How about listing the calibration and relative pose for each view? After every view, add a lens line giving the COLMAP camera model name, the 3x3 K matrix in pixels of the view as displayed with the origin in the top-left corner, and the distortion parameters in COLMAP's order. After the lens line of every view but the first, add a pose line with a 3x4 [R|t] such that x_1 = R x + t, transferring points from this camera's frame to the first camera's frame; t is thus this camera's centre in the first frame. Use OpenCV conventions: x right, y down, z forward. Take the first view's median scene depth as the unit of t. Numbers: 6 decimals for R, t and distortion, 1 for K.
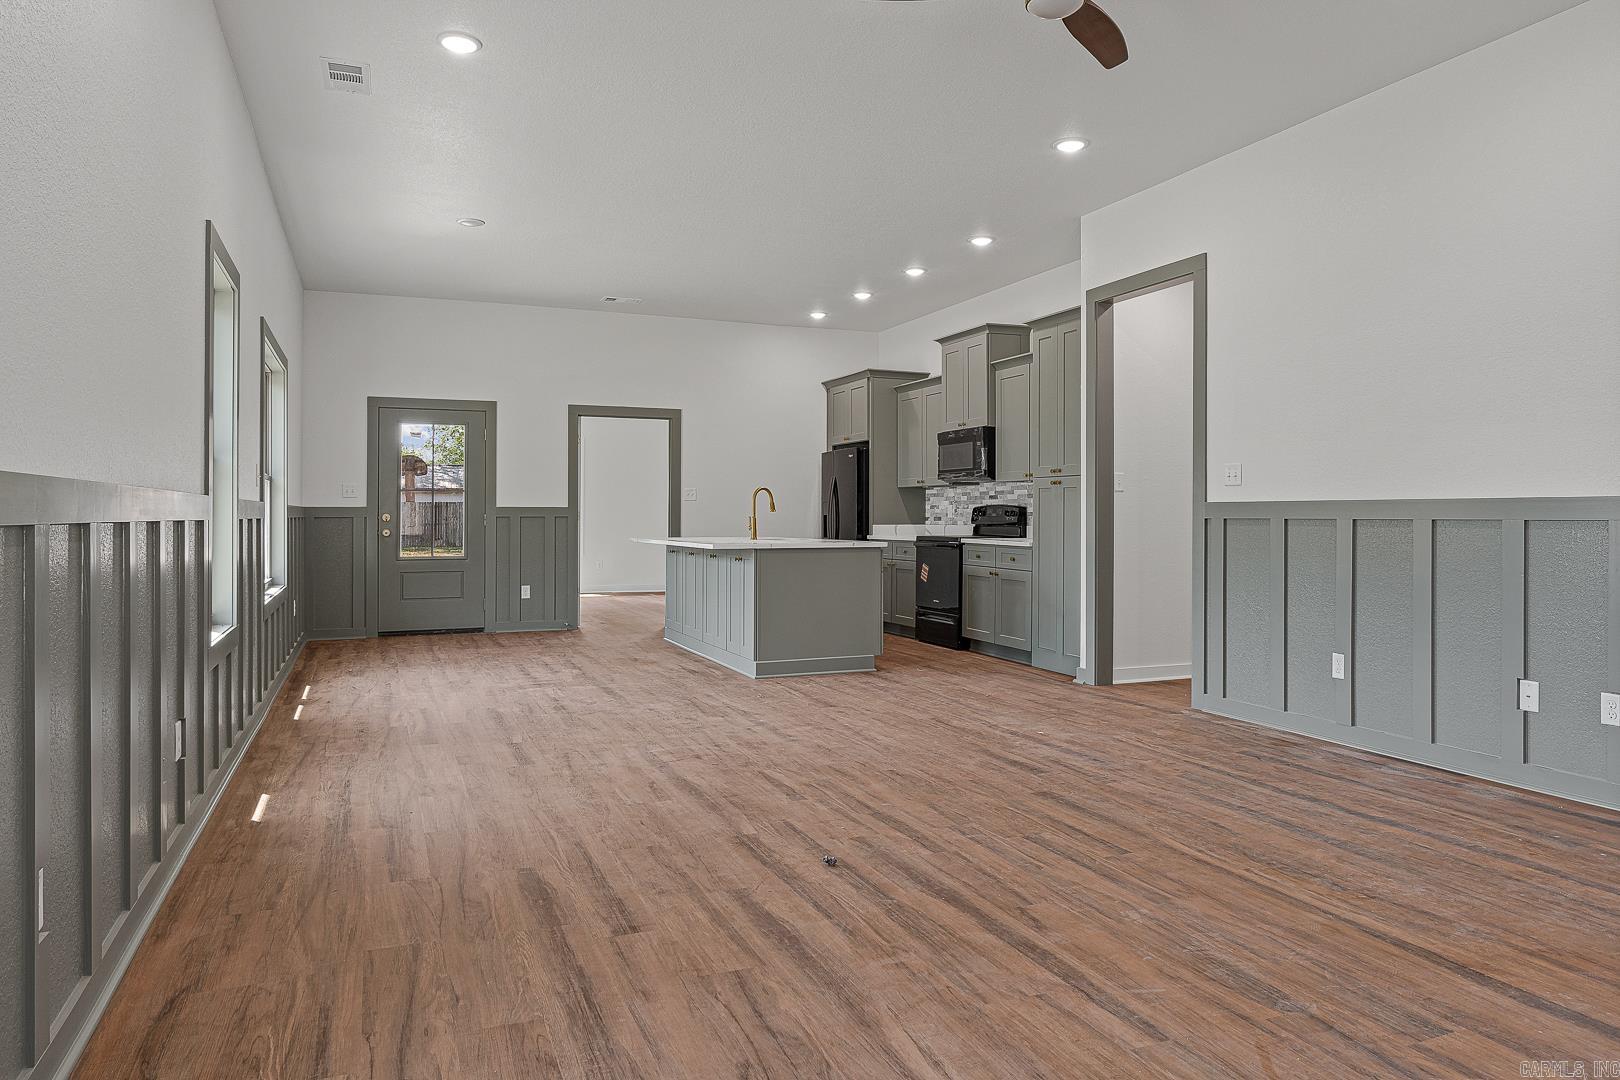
lens RADIAL K [[1068.3, 0, 859.8], [0, 1068.3, 520.9], [0, 0, 1]] dist [-0.001469, 0.002897]
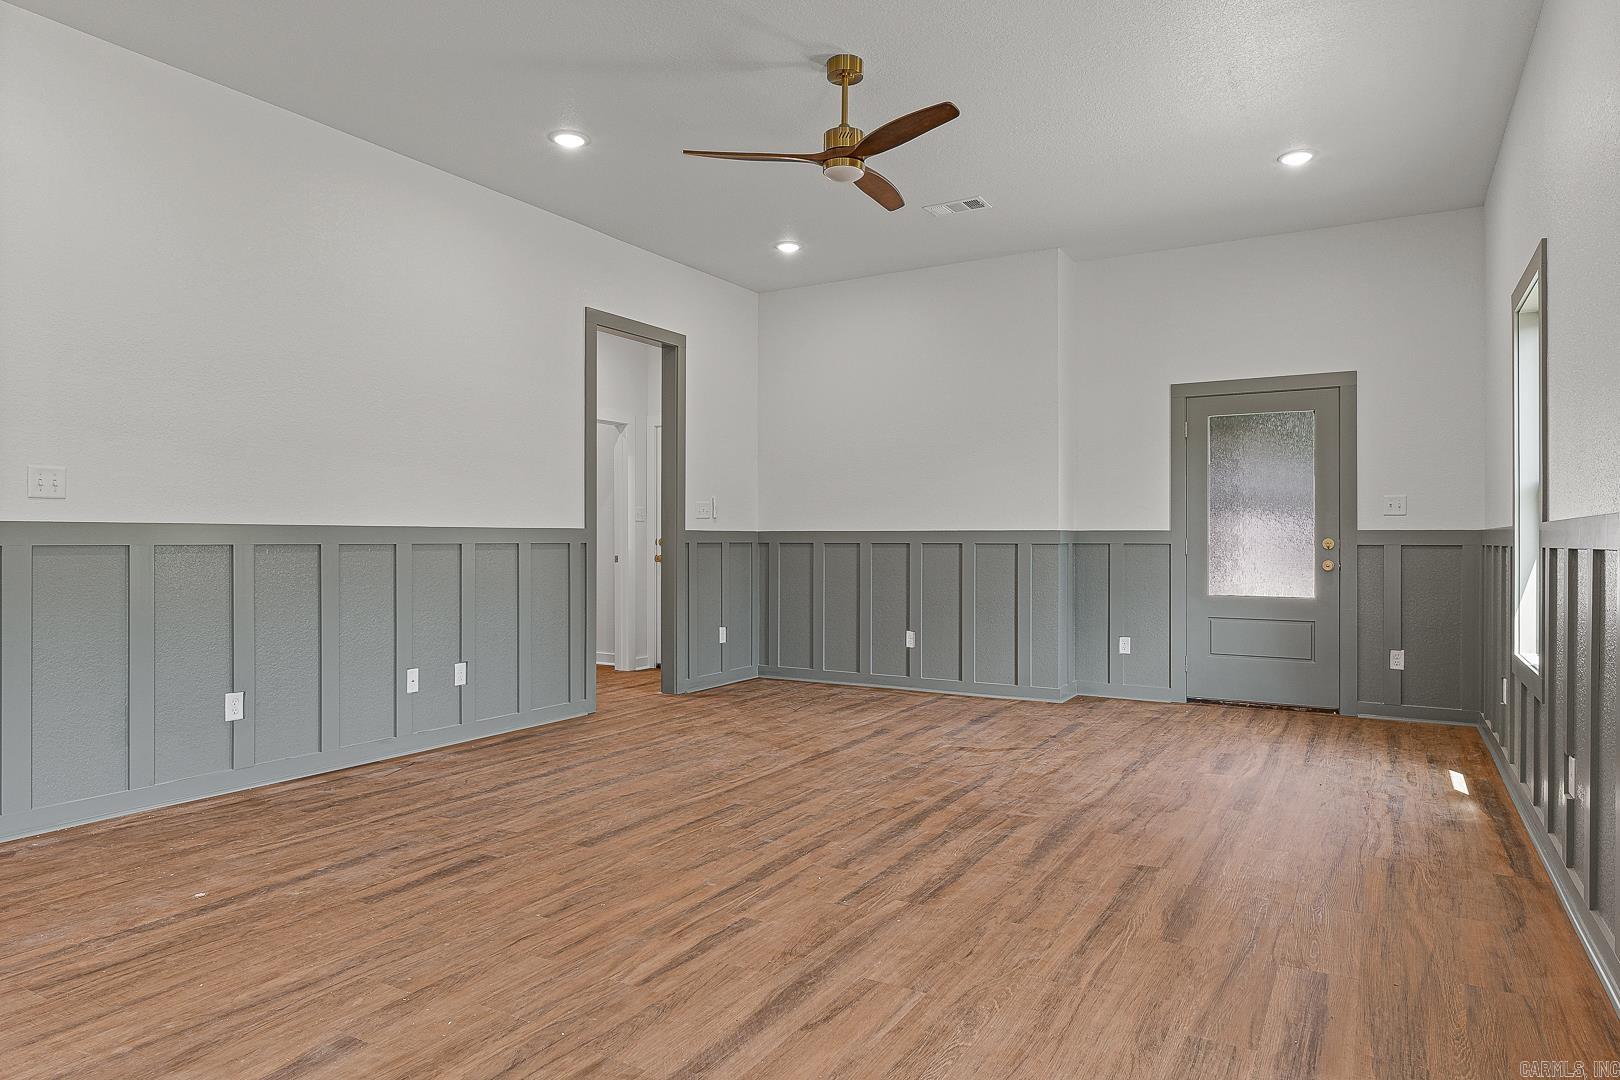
lens RADIAL K [[977.1, 0, 791.4], [0, 977.1, 535.4], [0, 0, 1]] dist [0.003665, -0.000891]
pose [[-0.562033, 0.001270, 0.827114, -0.289646], [0.002523, 0.999997, 0.000179, -0.004863], [-0.827111, 0.002187, -0.562035, 0.614006]]
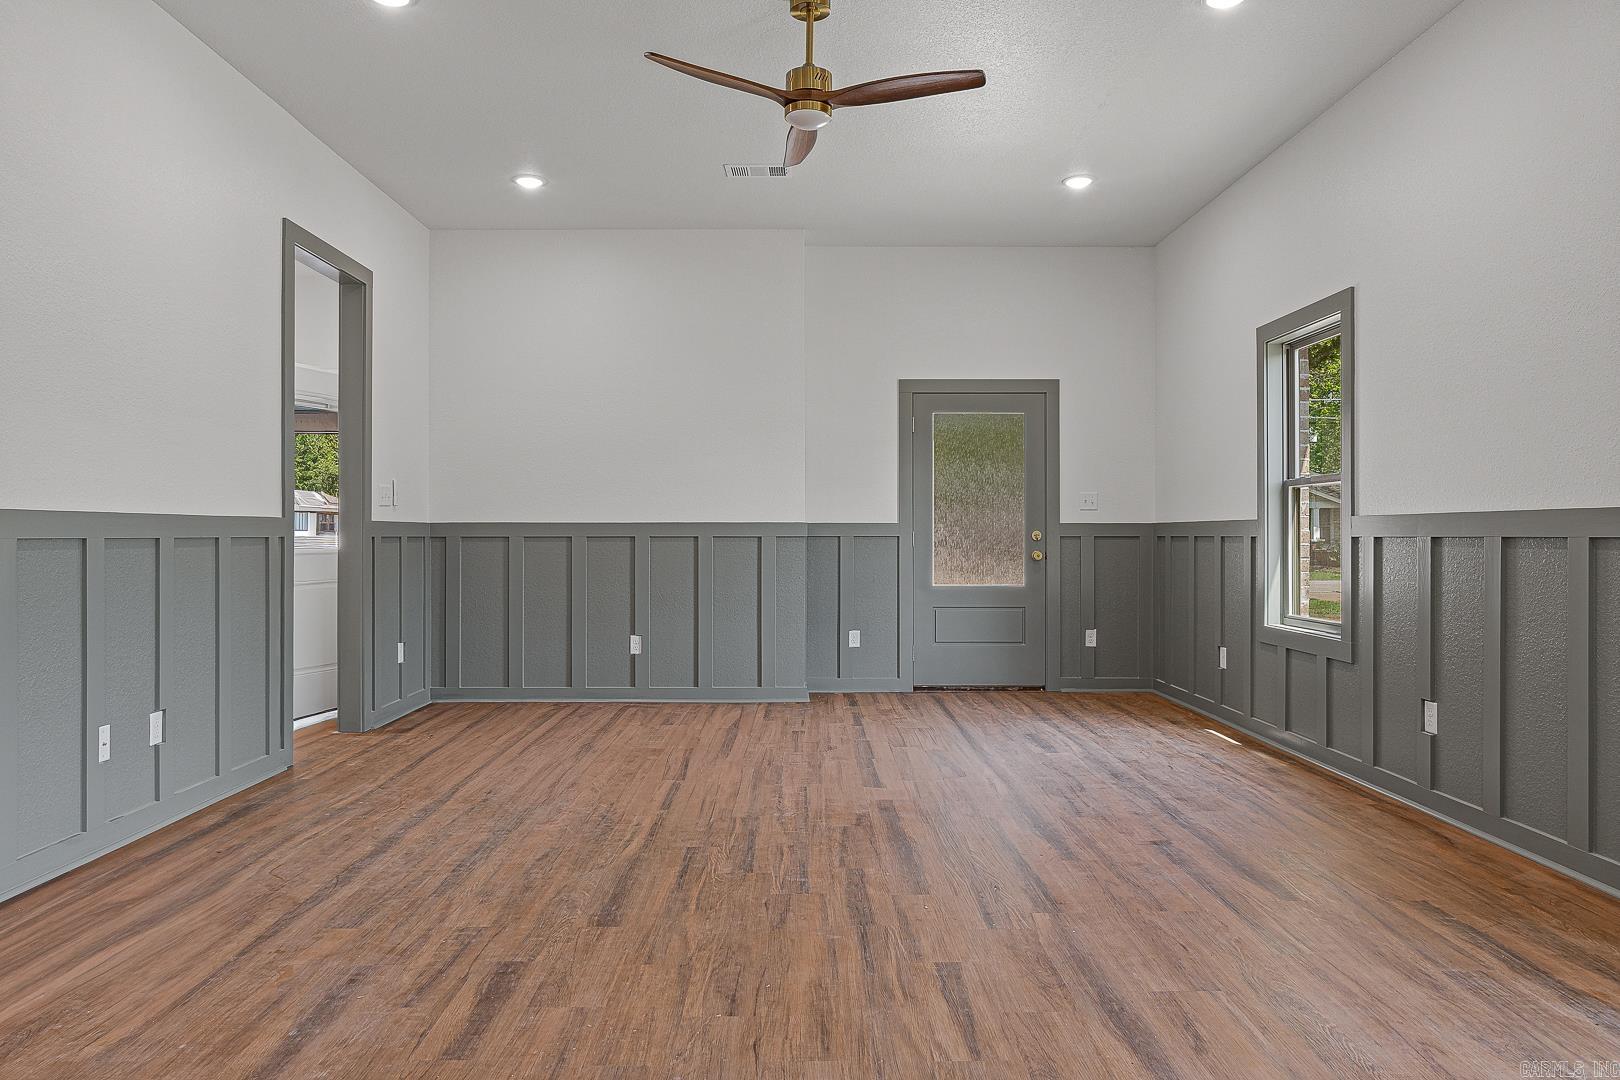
lens RADIAL K [[1063.8, 0, 786.4], [0, 1063.8, 523.5], [0, 0, 1]] dist [0.001189, 0.000613]
pose [[-0.905453, 0.004187, 0.424427, -0.110685], [0.002007, 0.999982, -0.005583, -0.003017], [-0.424443, -0.004204, -0.905445, 0.736633]]
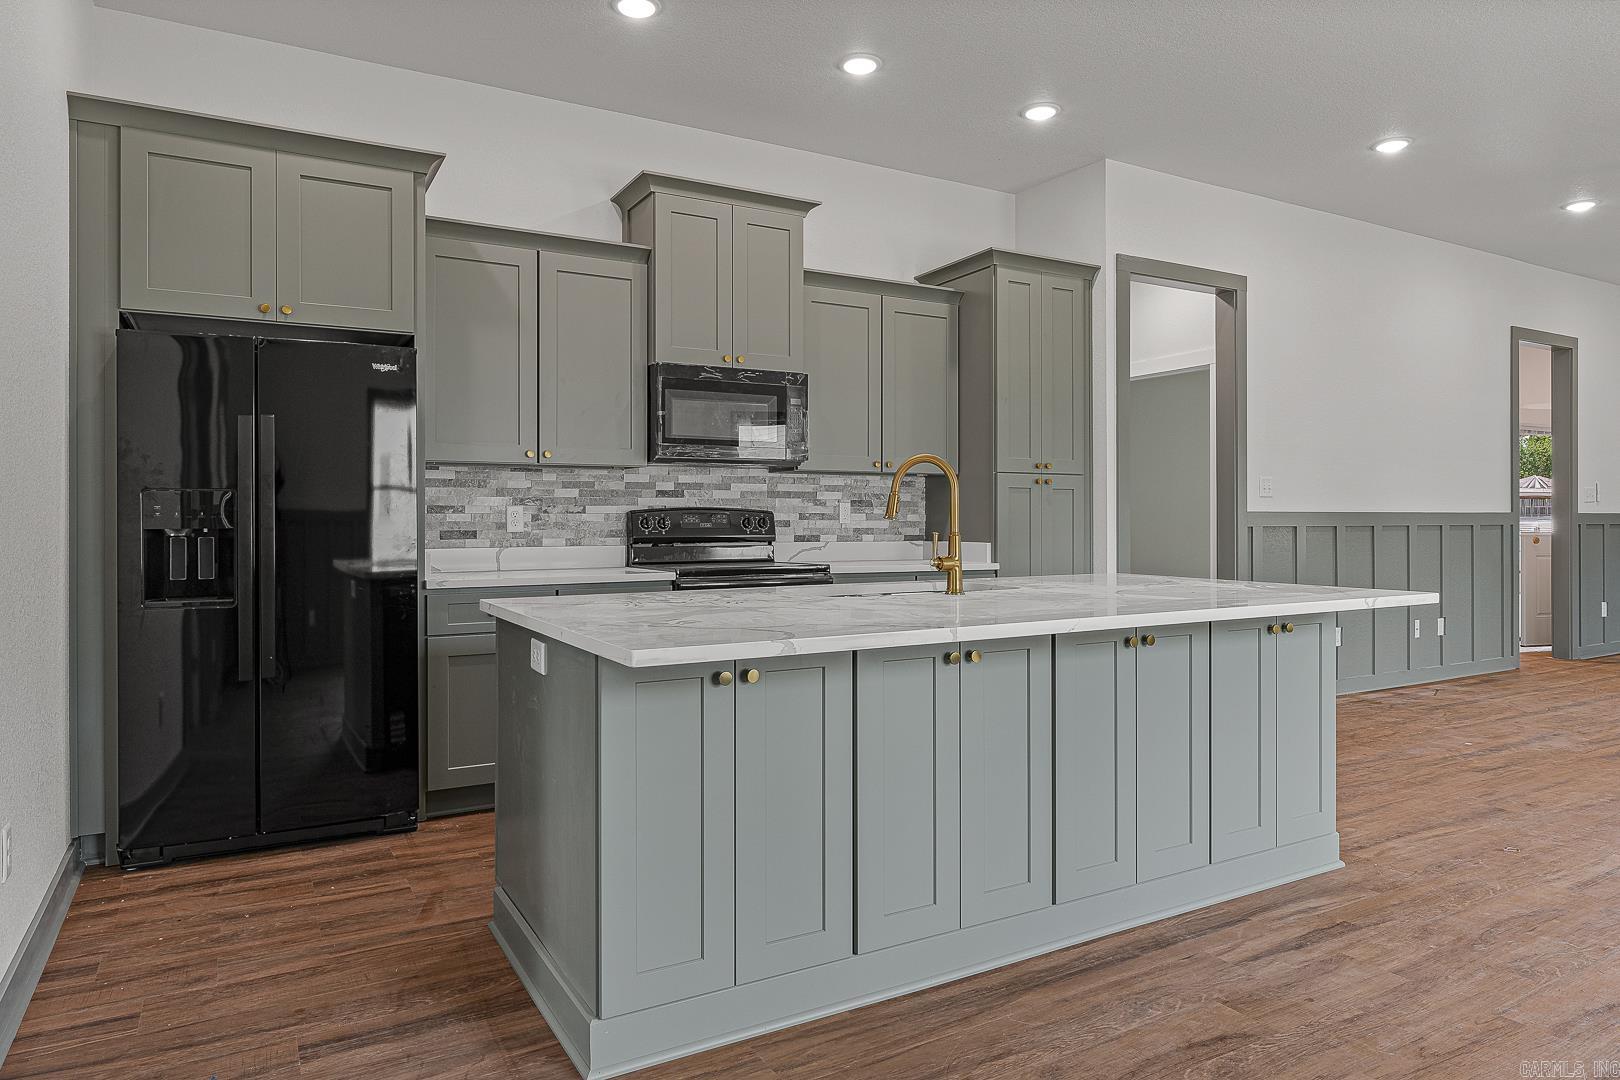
lens RADIAL K [[1002.5, 0, 818.9], [0, 1002.5, 521.4], [0, 0, 1]] dist [-0.004307, 0.000576]
pose [[-0.099171, -0.003377, 0.995065, -0.414509], [0.006401, 0.999971, 0.004031, -0.009625], [-0.995050, 0.006769, -0.099147, 1.006885]]
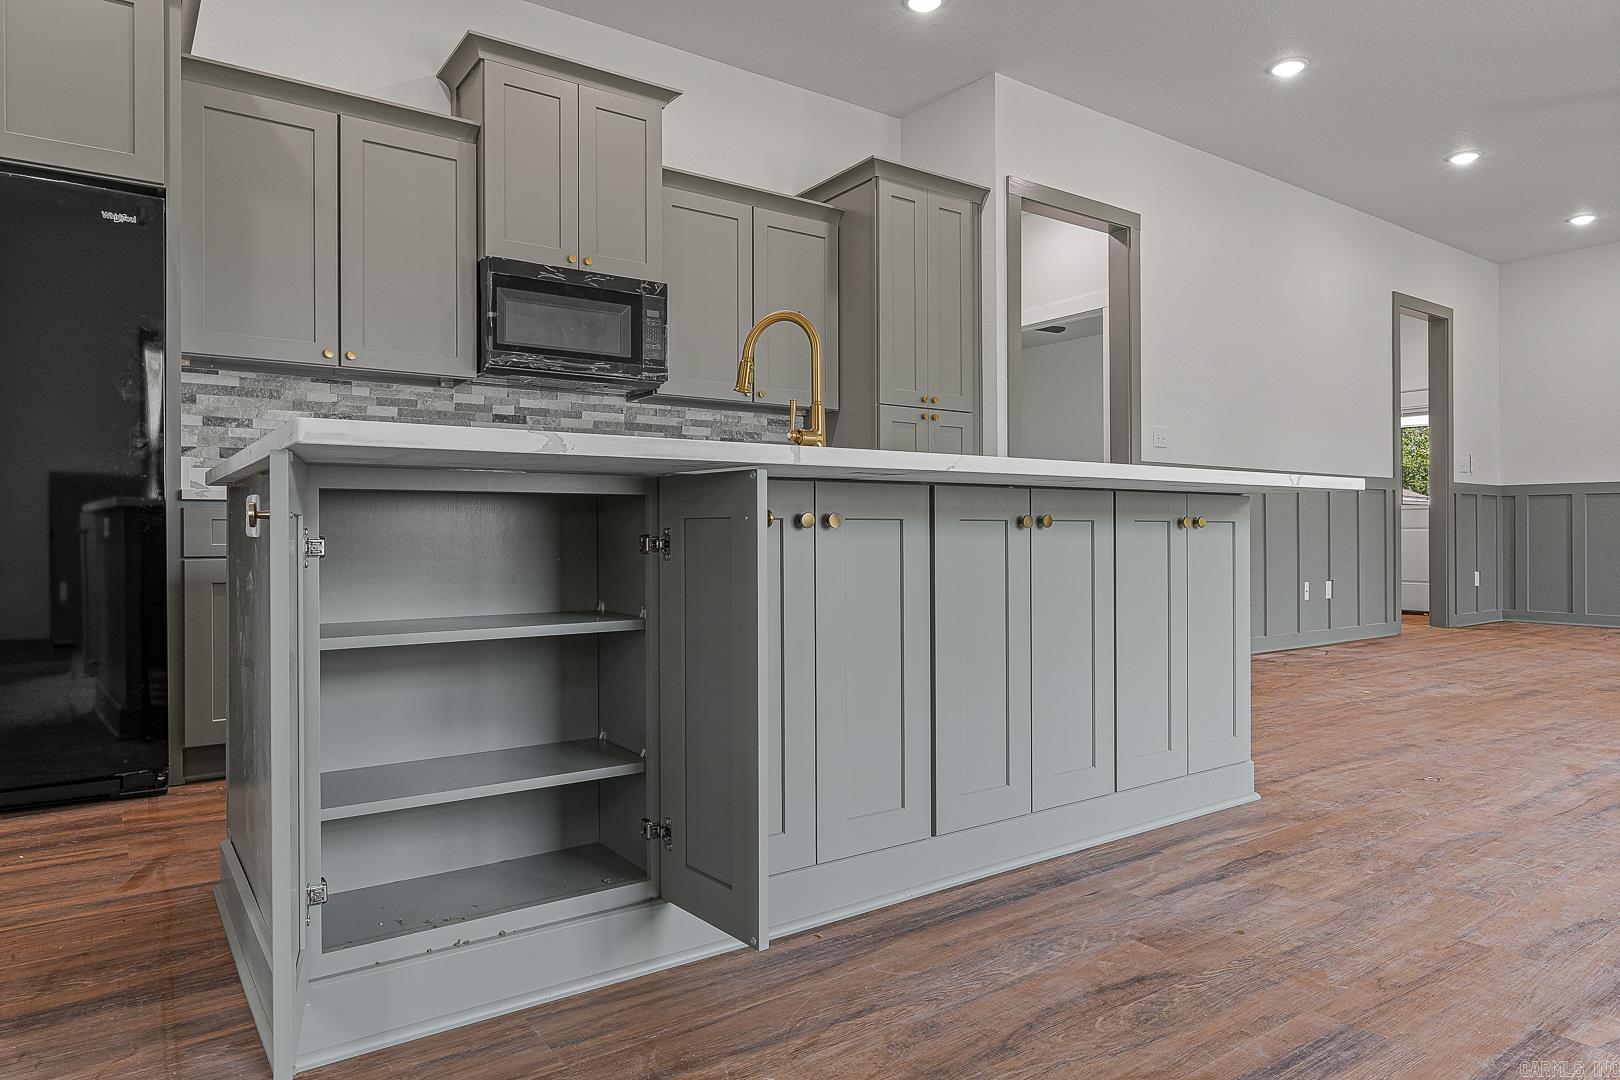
lens RADIAL K [[995.1, 0, 817.1], [0, 995.1, 533.4], [0, 0, 1]] dist [-0.004236, 0.000479]
pose [[-0.197670, -0.001234, 0.980268, -0.357863], [0.007204, 0.999970, 0.002711, 0.030600], [-0.980242, 0.007598, -0.197655, 0.984062]]
